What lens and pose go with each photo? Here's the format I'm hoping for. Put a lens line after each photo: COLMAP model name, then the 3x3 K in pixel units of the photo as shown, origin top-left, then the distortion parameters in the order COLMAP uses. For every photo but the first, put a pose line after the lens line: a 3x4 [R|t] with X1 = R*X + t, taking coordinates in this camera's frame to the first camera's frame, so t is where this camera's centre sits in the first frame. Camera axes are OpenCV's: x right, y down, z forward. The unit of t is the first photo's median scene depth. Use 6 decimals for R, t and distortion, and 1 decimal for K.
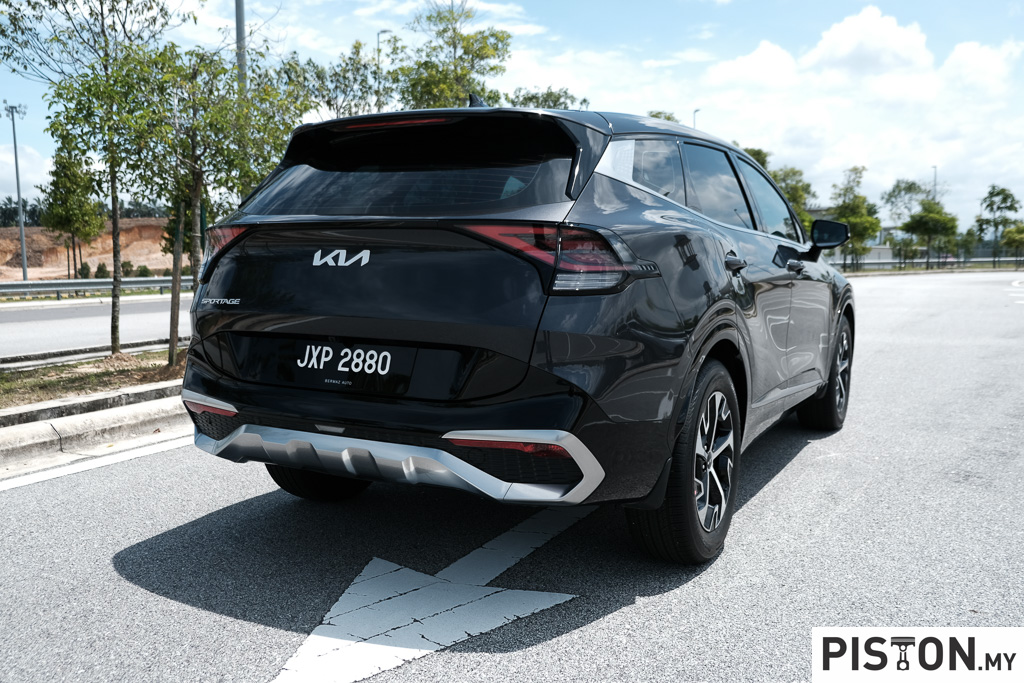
lens RADIAL K [[948.6, 0, 512.0], [0, 948.6, 341.5], [0, 0, 1]] dist [-0.010857, -0.016342]
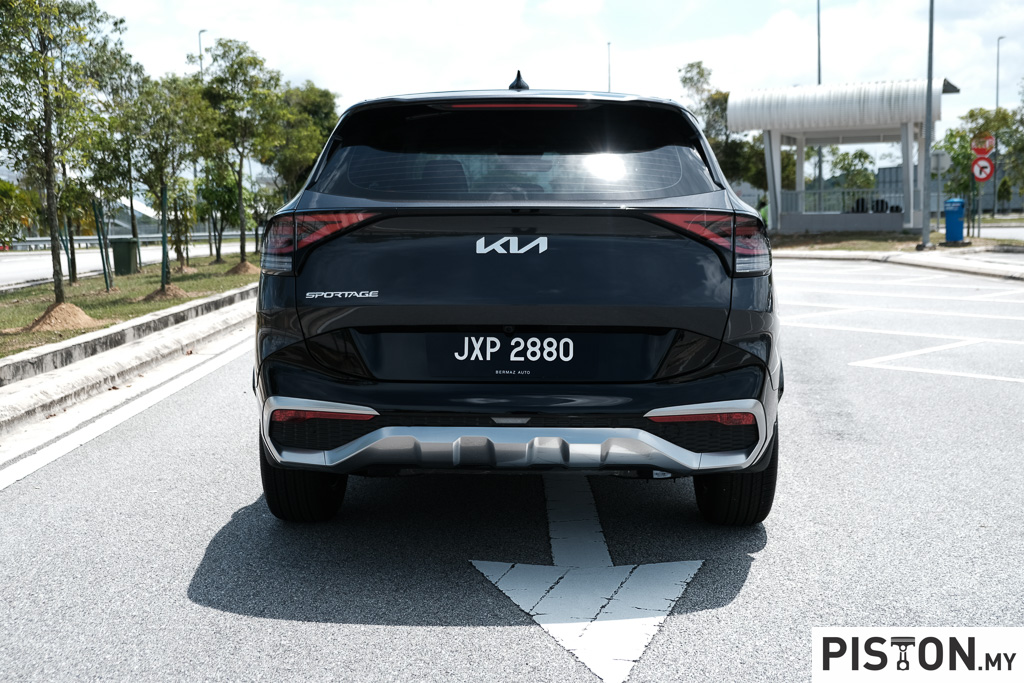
lens RADIAL K [[1265.2, 0, 512.0], [0, 1265.2, 341.5], [0, 0, 1]] dist [-0.062850, 0.080343]
pose [[0.882692, -0.051485, 0.467124, -0.788693], [0.047898, 0.998661, 0.019561, -0.014406], [-0.467505, 0.005108, 0.883976, -0.152188]]
